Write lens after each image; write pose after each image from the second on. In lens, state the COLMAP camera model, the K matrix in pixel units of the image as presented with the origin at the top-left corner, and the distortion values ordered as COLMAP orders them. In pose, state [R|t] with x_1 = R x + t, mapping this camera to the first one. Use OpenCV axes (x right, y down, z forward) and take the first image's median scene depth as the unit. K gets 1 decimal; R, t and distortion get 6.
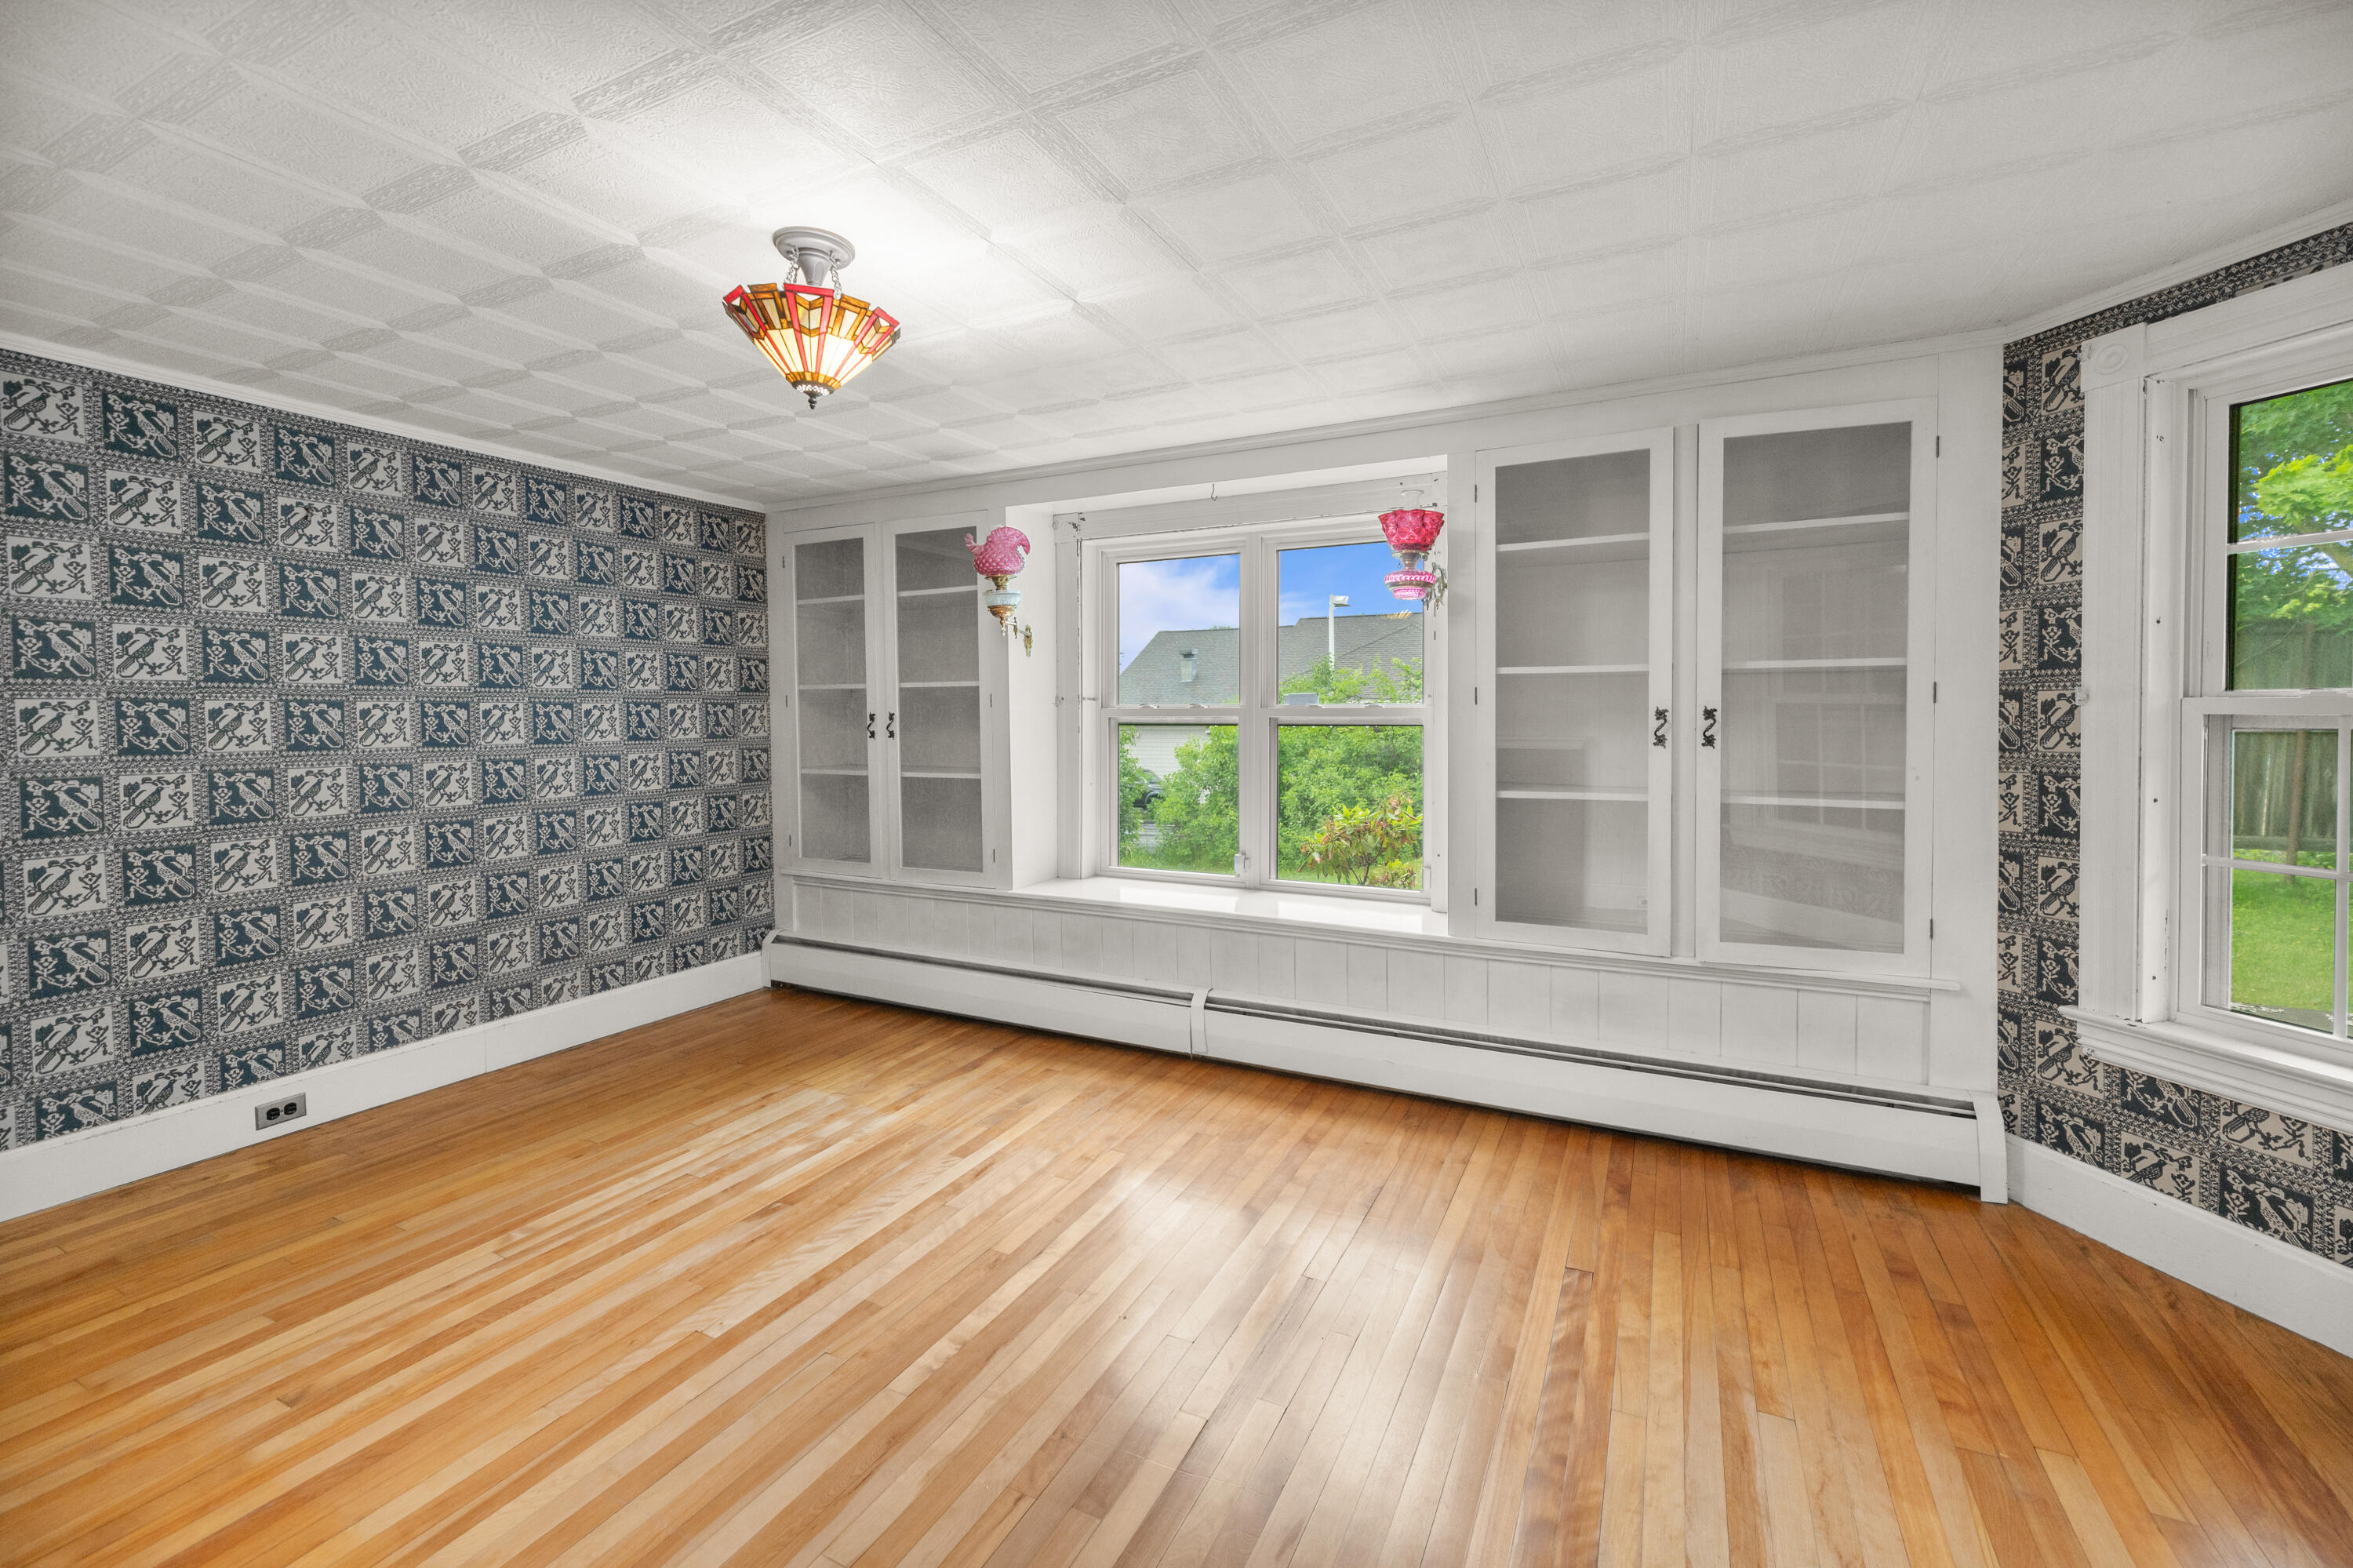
lens RADIAL K [[962.4, 0, 1186.6], [0, 962.4, 772.8], [0, 0, 1]] dist [-0.000232, 0.000257]
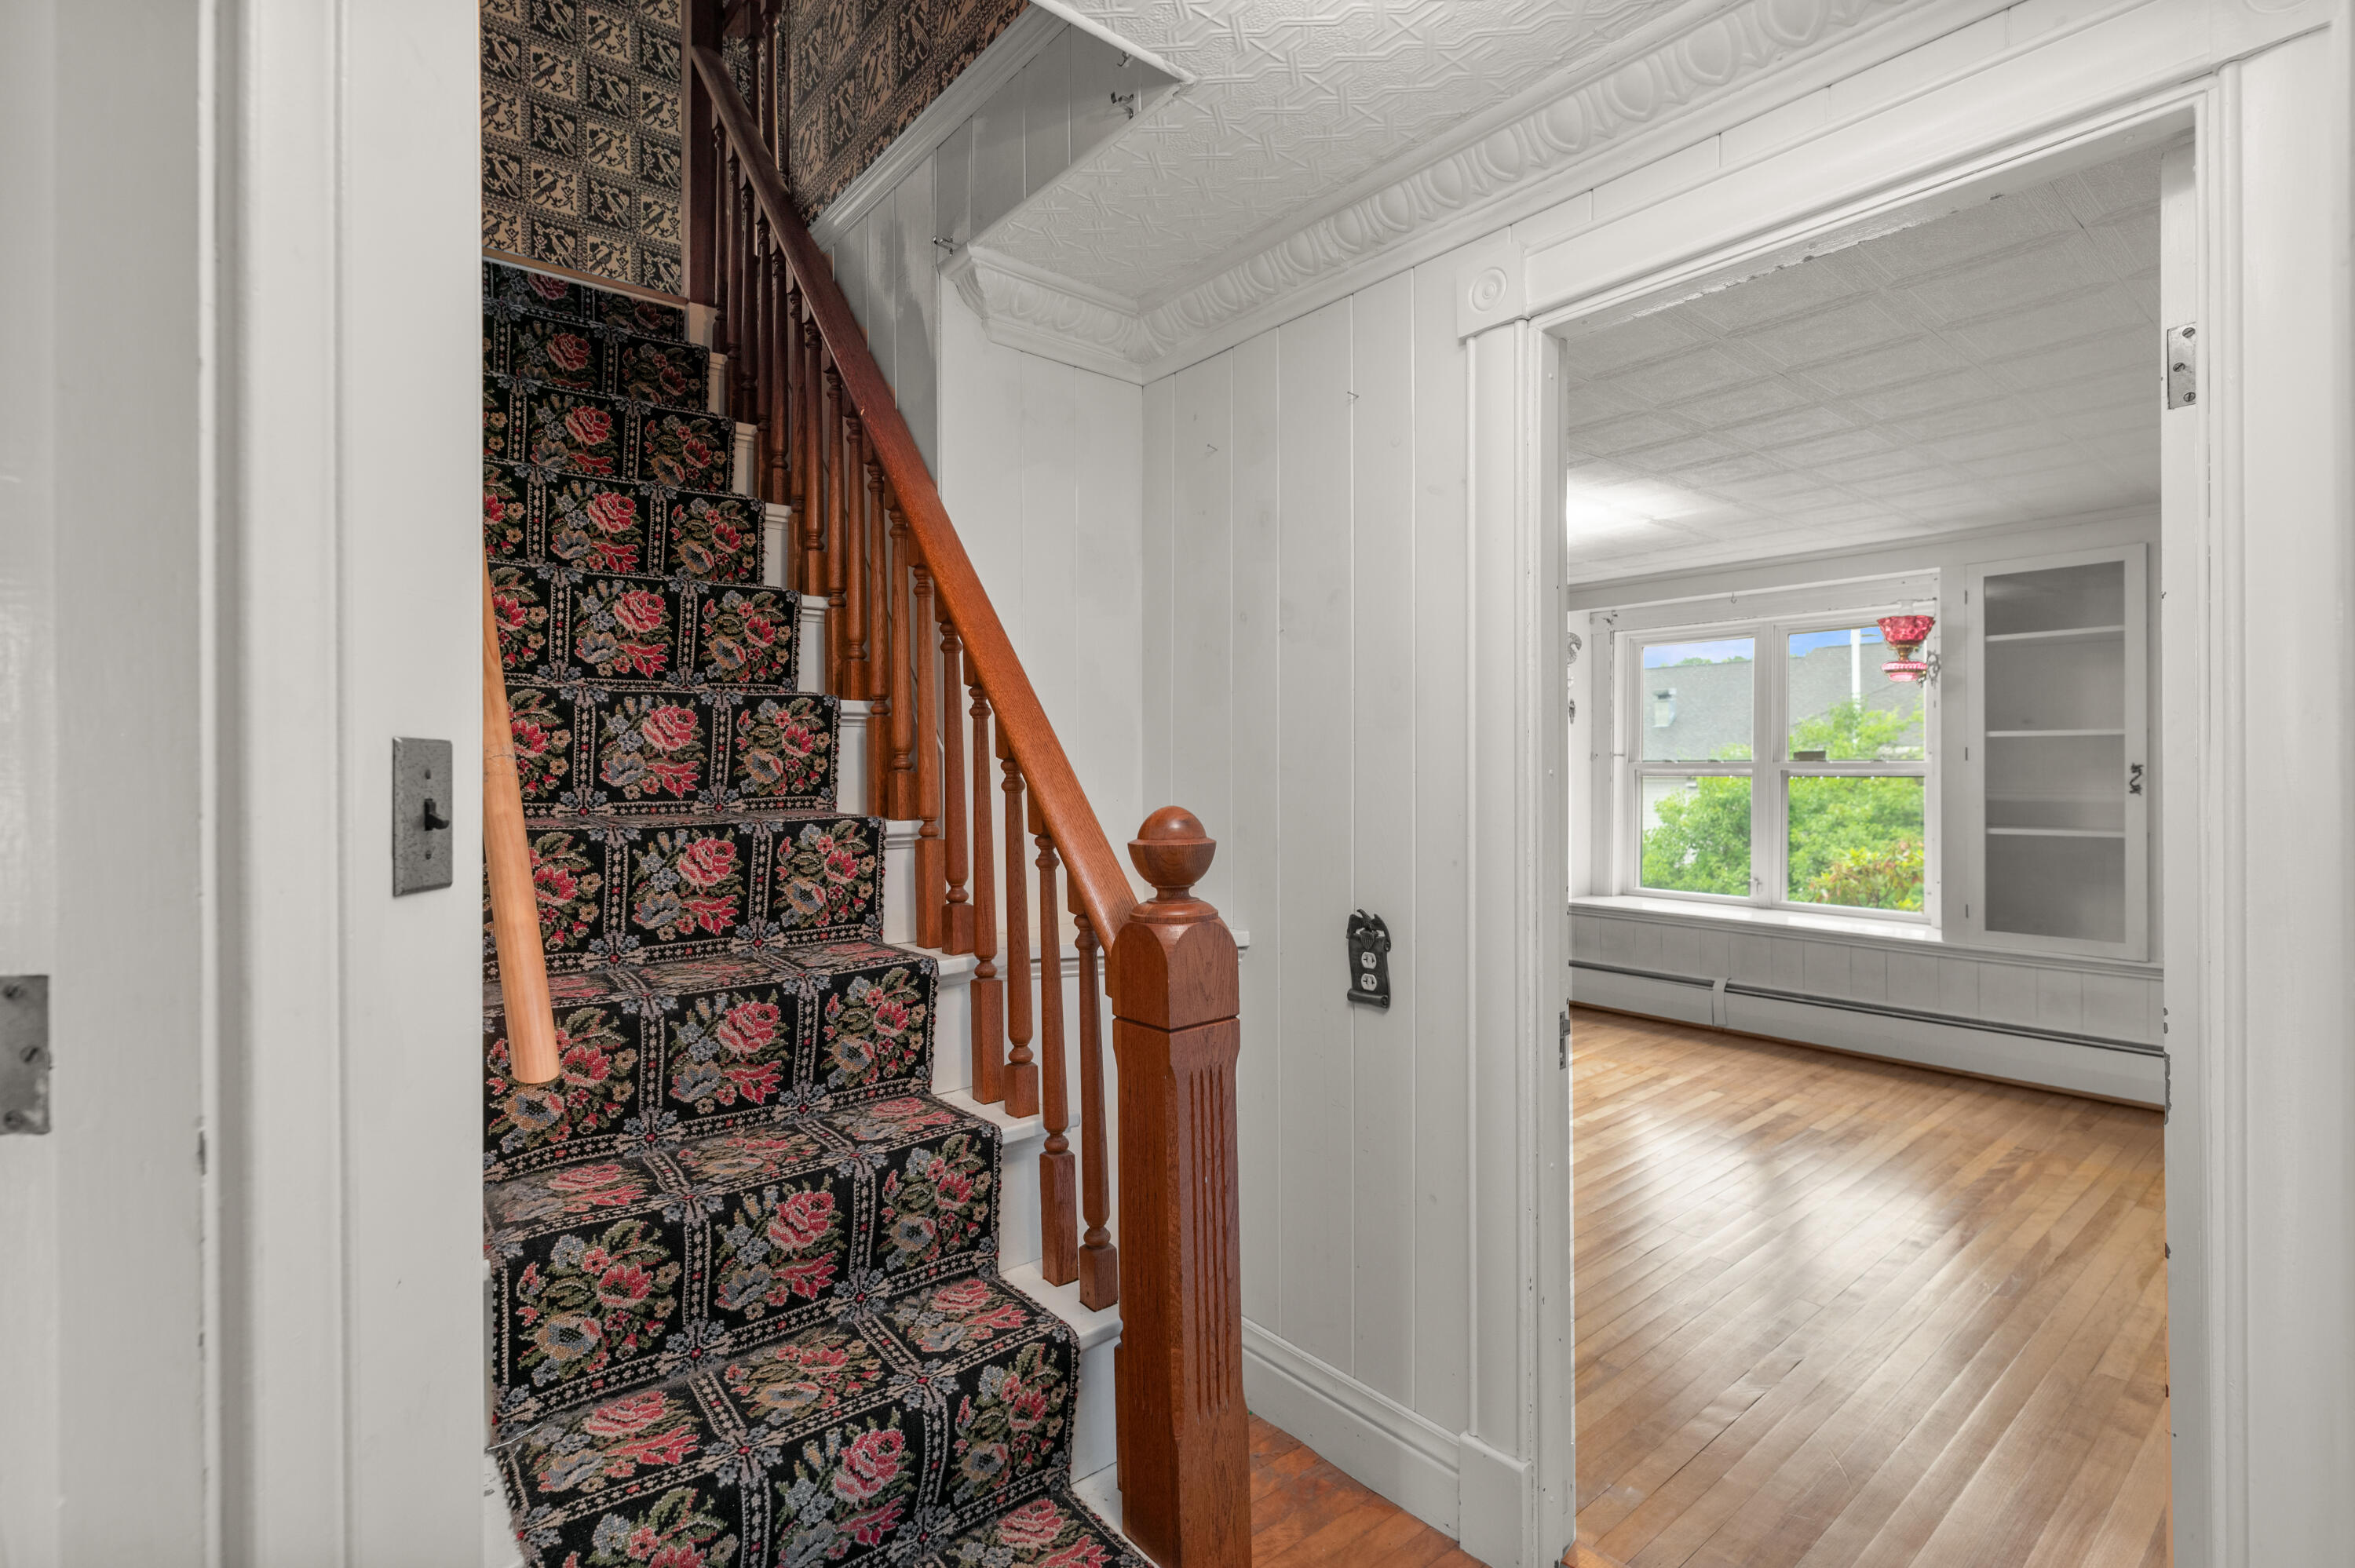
lens RADIAL K [[1081.7, 0, 1177.5], [0, 1081.7, 784.0], [0, 0, 1]] dist [0.001077, 0.000224]
pose [[0.914764, 0.006878, -0.403929, -0.077658], [-0.023730, 0.999043, -0.036730, 0.037992], [0.403290, 0.043185, 0.914052, -0.736397]]
